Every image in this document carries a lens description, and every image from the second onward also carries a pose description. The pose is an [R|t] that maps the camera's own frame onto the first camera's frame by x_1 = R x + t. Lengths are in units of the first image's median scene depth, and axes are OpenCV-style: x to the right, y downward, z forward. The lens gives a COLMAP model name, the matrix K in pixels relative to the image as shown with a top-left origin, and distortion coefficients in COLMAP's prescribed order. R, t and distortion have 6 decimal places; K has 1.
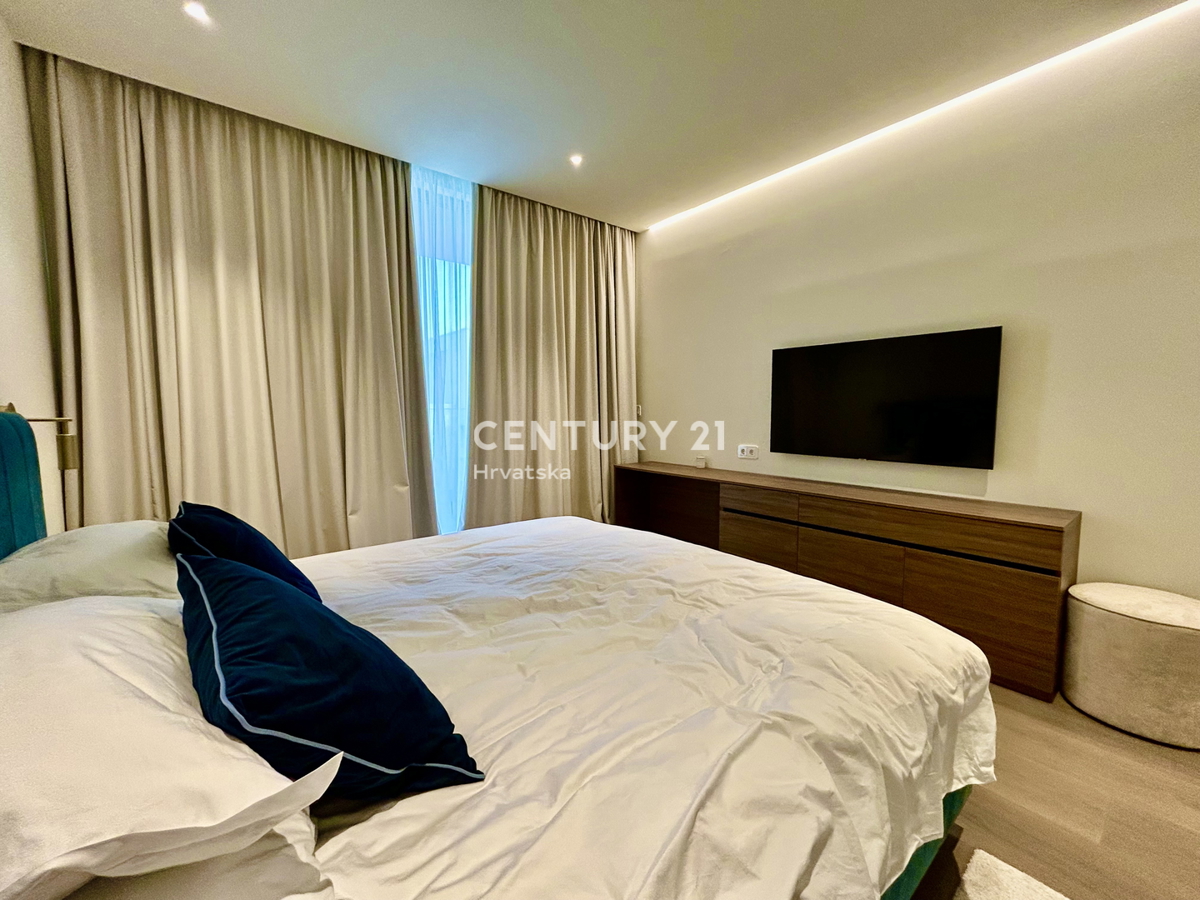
lens RADIAL K [[484.1, 0, 600.0], [0, 484.1, 451.5], [0, 0, 1]] dist [-0.002446, -0.000103]
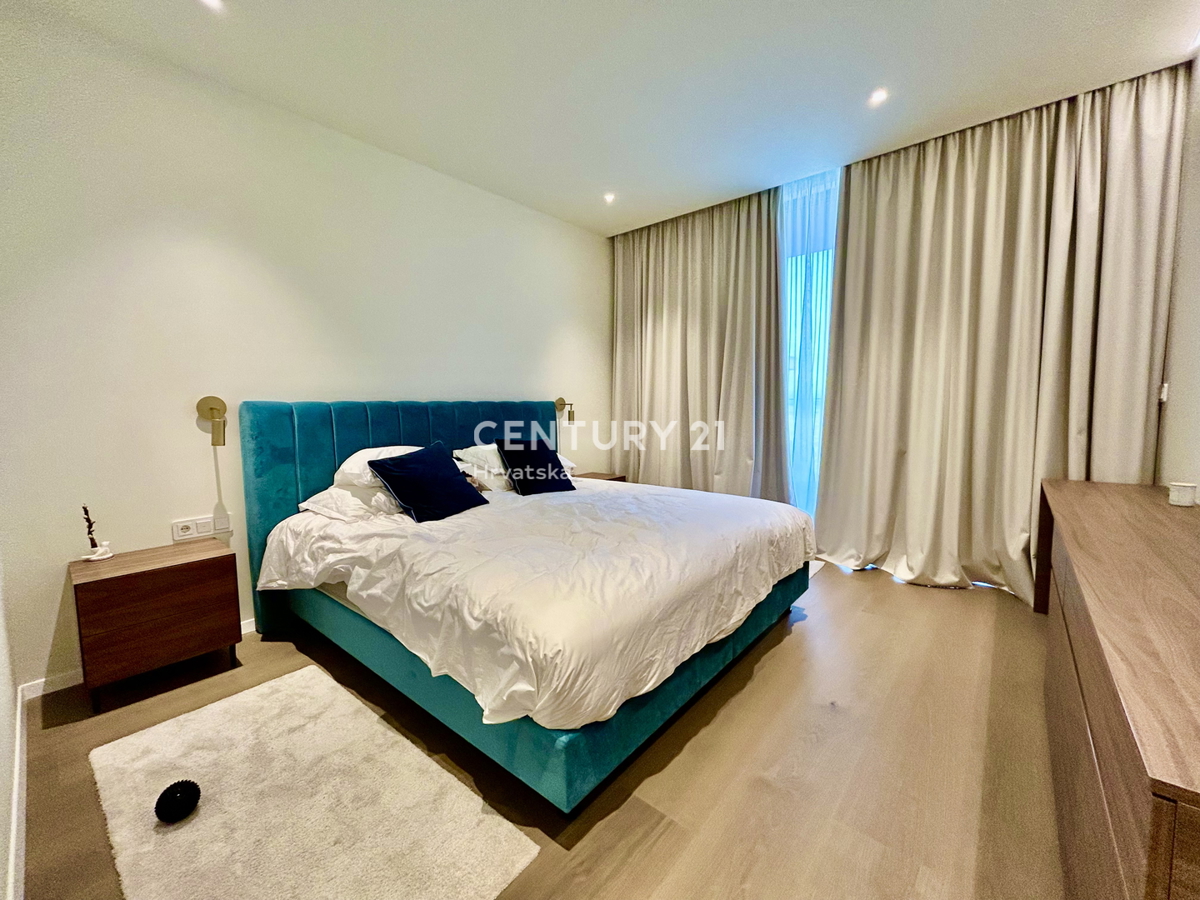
lens RADIAL K [[484.1, 0, 600.2], [0, 484.1, 444.0], [0, 0, 1]] dist [-0.002446, -0.000103]
pose [[0.187922, 0.086413, -0.978375, 0.749494], [-0.066894, 0.994935, 0.075027, -0.037410], [0.979903, 0.051348, 0.192750, 0.401446]]
